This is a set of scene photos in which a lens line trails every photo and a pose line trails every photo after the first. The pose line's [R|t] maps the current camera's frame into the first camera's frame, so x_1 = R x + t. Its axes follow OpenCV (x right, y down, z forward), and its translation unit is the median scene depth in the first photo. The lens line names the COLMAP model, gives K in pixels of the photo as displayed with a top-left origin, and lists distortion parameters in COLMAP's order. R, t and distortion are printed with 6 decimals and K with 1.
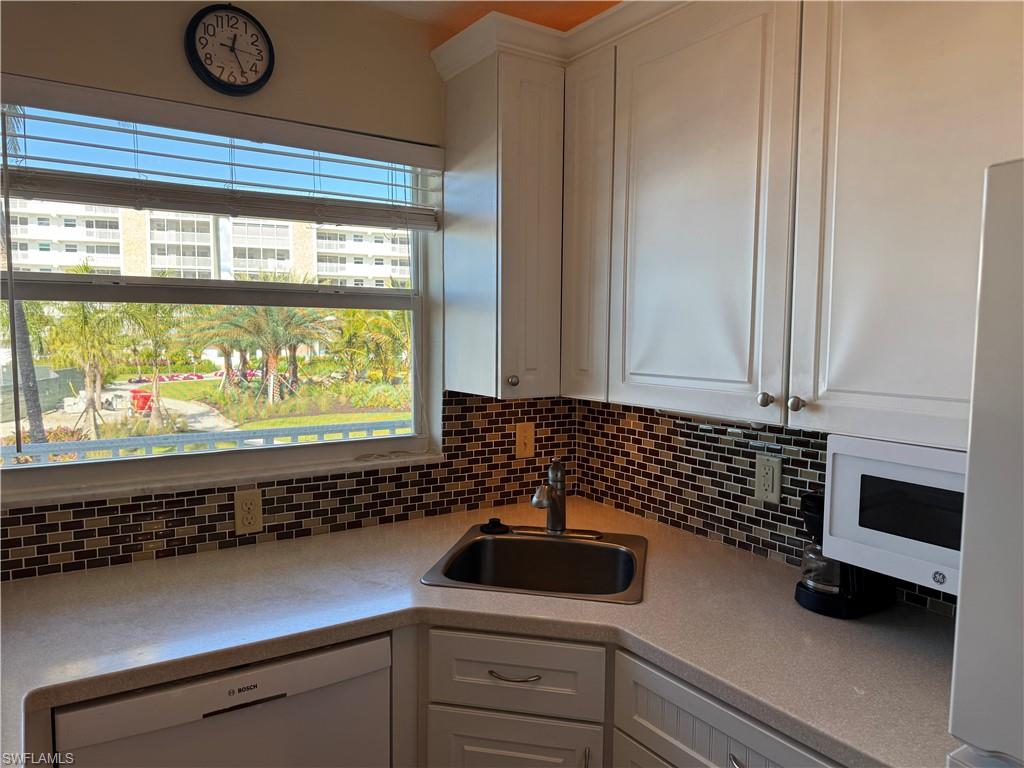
lens RADIAL K [[726.5, 0, 512.7], [0, 726.5, 390.6], [0, 0, 1]] dist [0.068450, -0.087597]
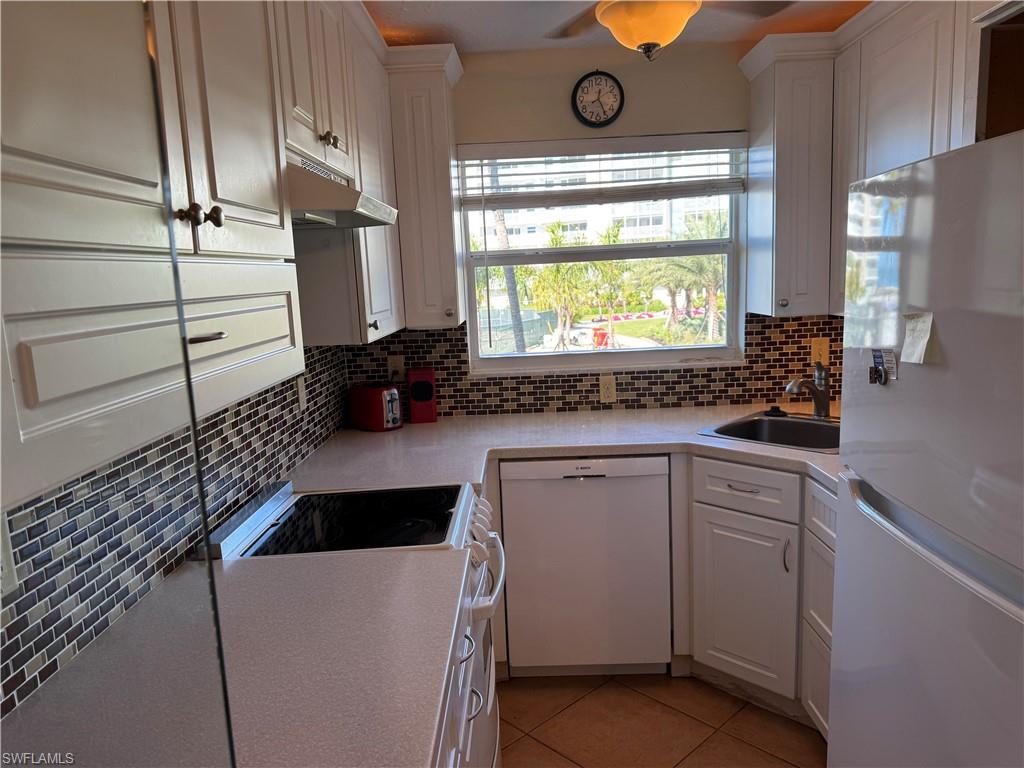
lens RADIAL K [[726.5, 0, 514.7], [0, 726.5, 391.0], [0, 0, 1]] dist [0.068450, -0.087597]
pose [[0.830906, 0.039972, -0.554975, 0.333499], [0.007561, 0.996513, 0.083094, 0.030555], [0.556361, -0.073239, 0.827707, -0.411819]]
